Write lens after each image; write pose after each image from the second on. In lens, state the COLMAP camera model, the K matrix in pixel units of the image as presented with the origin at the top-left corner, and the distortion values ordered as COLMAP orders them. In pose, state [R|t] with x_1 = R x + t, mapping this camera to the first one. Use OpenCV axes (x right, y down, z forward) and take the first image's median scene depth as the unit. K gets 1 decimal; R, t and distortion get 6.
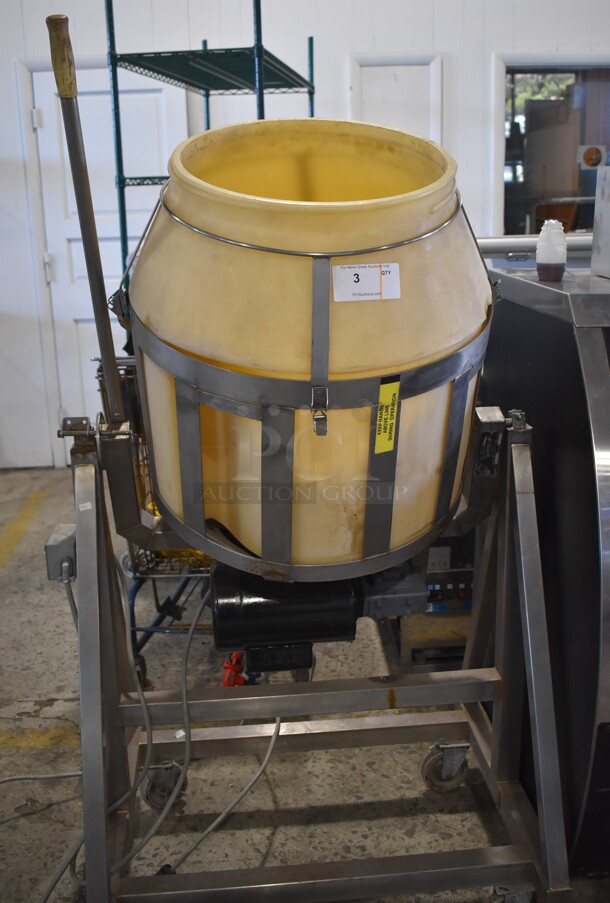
lens RADIAL K [[930.0, 0, 320.3], [0, 930.0, 437.6], [0, 0, 1]] dist [-0.064821, 0.000000]
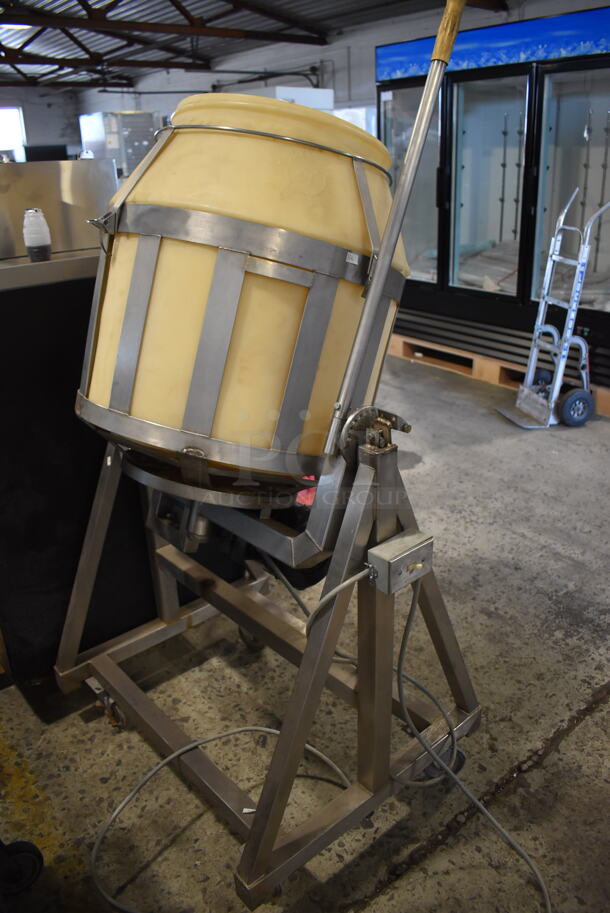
lens RADIAL K [[710.9, 0, 300.2], [0, 710.9, 454.2], [0, 0, 1]] dist [-0.100039, 0.025832]
pose [[-0.577239, -0.281250, 0.766612, -0.613180], [0.256934, 0.828572, 0.497447, -0.288730], [-0.775100, 0.484115, -0.406022, 1.102576]]
